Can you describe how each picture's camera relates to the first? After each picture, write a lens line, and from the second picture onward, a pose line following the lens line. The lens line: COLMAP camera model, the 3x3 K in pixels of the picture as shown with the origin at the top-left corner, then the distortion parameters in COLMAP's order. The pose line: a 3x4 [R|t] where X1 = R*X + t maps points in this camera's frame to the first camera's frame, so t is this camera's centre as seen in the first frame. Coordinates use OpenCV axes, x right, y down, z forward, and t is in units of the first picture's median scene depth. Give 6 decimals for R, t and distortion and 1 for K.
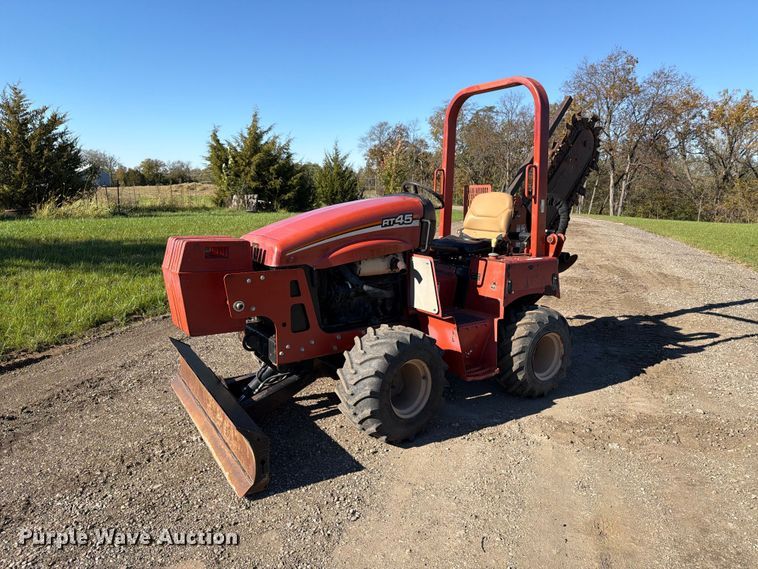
lens RADIAL K [[529.7, 0, 379.3], [0, 529.7, 279.6], [0, 0, 1]] dist [0.088430, -0.113764]
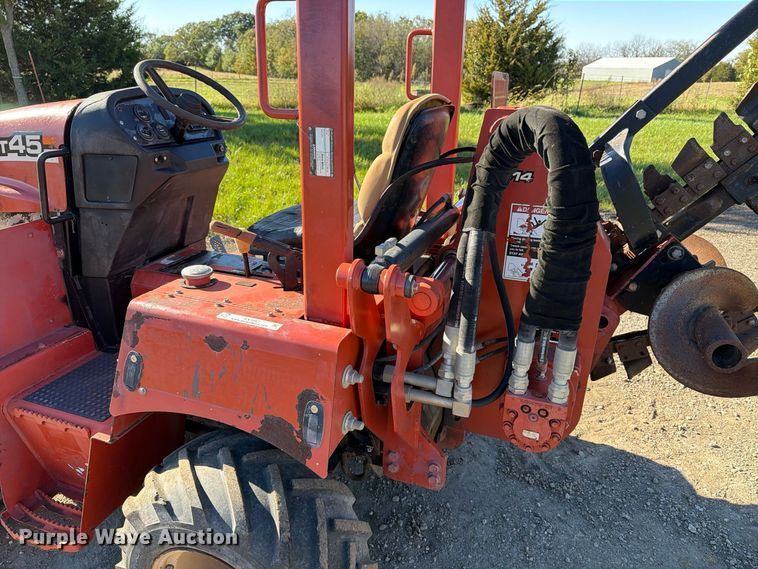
lens RADIAL K [[529.7, 0, 379.3], [0, 529.7, 279.6], [0, 0, 1]] dist [0.088430, -0.113764]
pose [[0.563094, 0.294442, -0.772159, 0.575632], [-0.151248, 0.955309, 0.253985, -0.155132], [0.812434, -0.026230, 0.582462, 0.900025]]
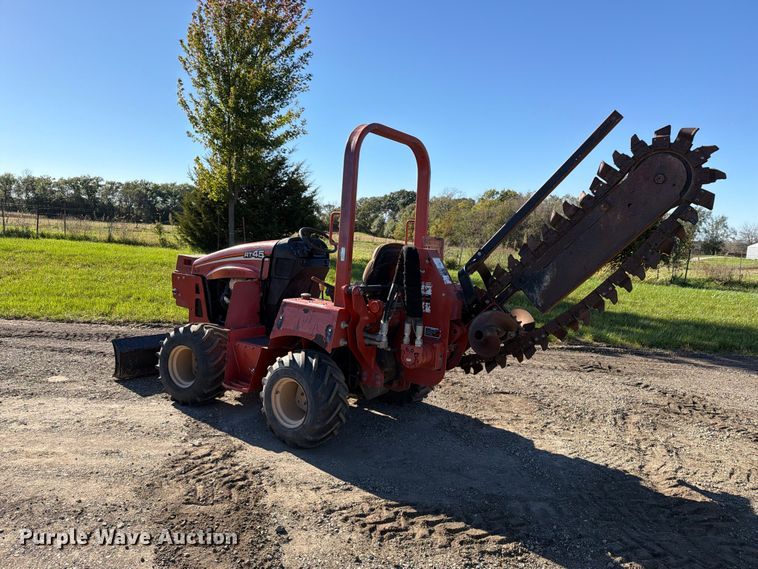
lens RADIAL K [[529.7, 0, 379.3], [0, 529.7, 279.6], [0, 0, 1]] dist [0.088430, -0.113764]
pose [[0.315955, 0.084656, -0.944990, 1.271434], [-0.214789, 0.976535, 0.015668, -0.126077], [0.924142, 0.198023, 0.326725, 0.795028]]
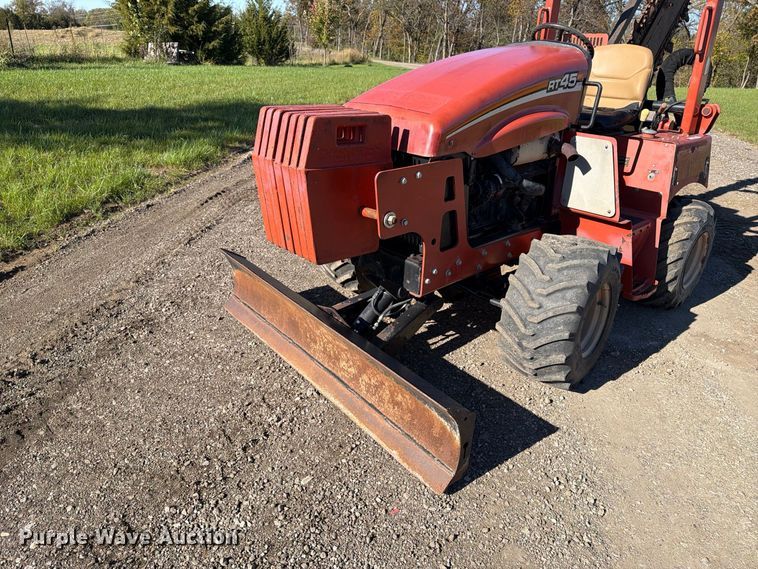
lens RADIAL K [[533.0, 0, 378.1], [0, 533.0, 286.5], [0, 0, 1]] dist [0.065128, -0.095717]
pose [[0.990502, -0.034963, 0.132977, -0.283440], [-0.000361, 0.966465, 0.256799, -0.031103], [-0.137496, -0.254408, 0.957273, 0.263097]]
